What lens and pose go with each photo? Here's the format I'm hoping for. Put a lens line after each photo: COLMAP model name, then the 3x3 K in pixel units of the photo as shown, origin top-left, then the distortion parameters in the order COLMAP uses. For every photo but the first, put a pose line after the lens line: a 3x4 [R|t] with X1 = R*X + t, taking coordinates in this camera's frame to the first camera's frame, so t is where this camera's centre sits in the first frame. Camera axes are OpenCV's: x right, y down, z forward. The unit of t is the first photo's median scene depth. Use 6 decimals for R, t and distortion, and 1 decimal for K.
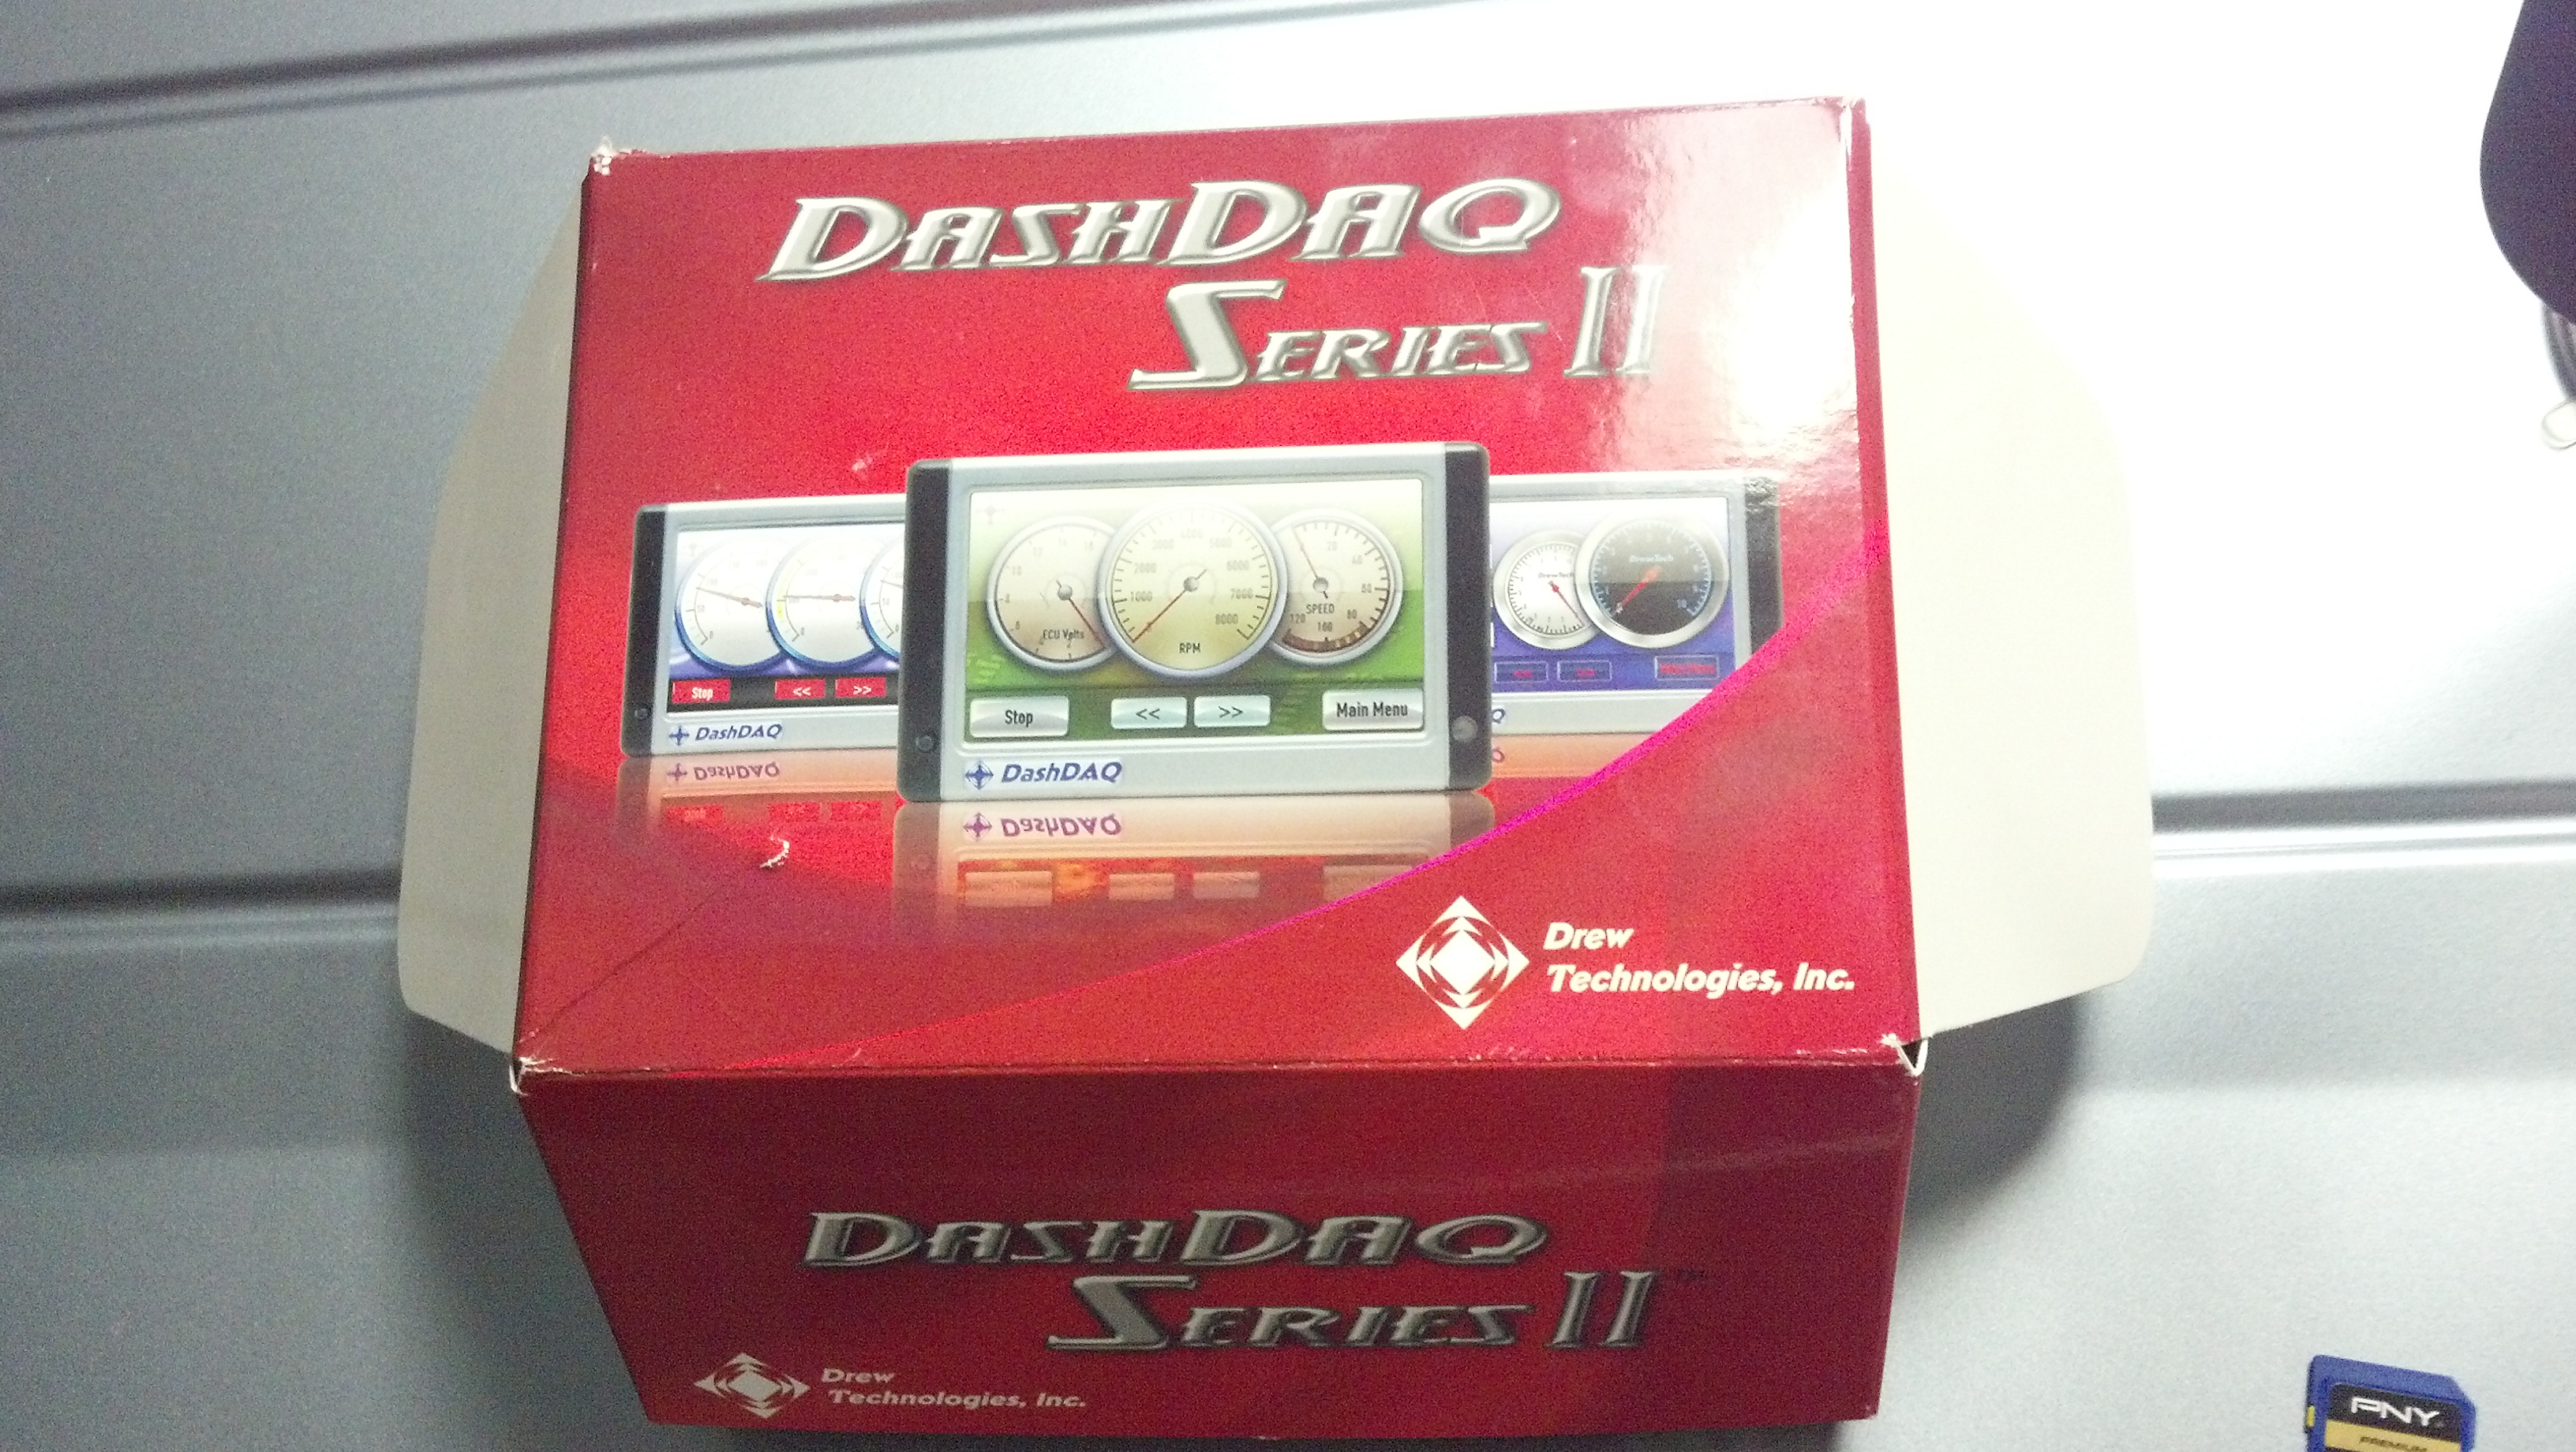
lens RADIAL K [[2859.6, 0, 1288.0], [0, 2859.6, 726.0], [0, 0, 1]] dist [0.171565, 0.002574]
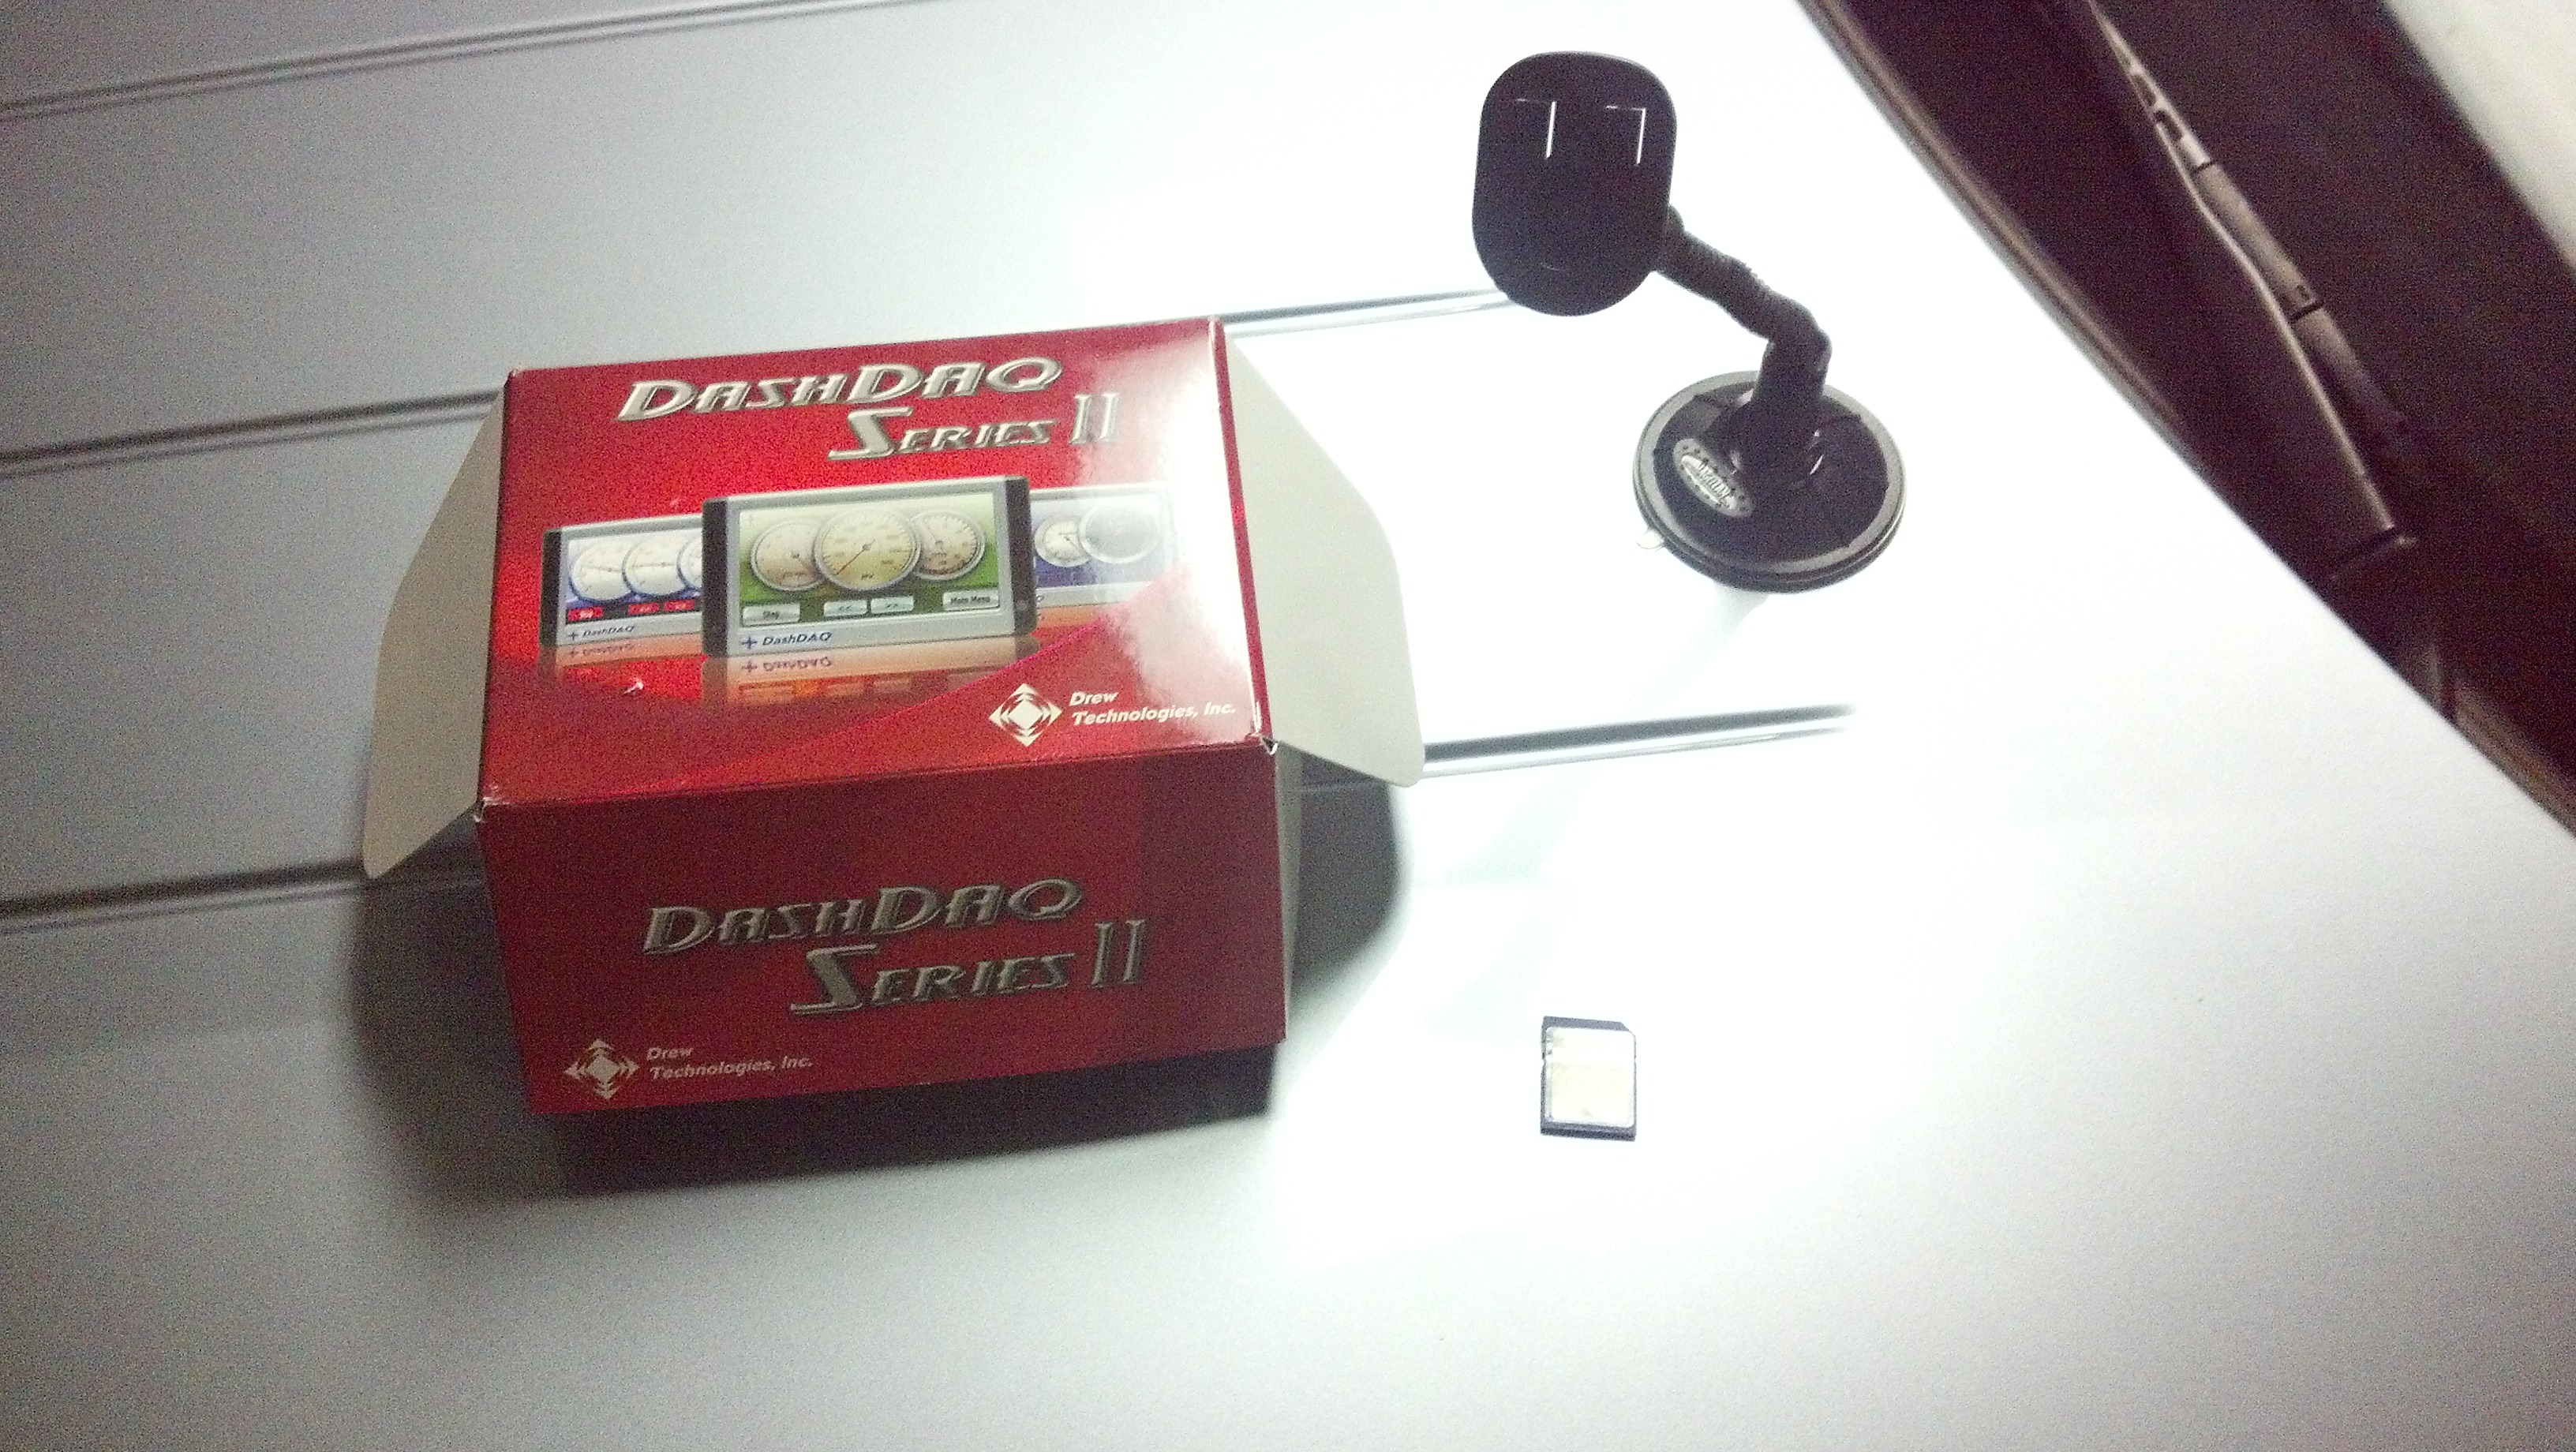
lens RADIAL K [[2859.6, 0, 1288.0], [0, 2859.6, 726.0], [0, 0, 1]] dist [0.171565, 0.002574]
pose [[0.989628, -0.031059, 0.140259, -0.028254], [0.073418, 0.948559, -0.307969, 0.630655], [-0.123479, 0.315072, 0.941001, -0.697573]]
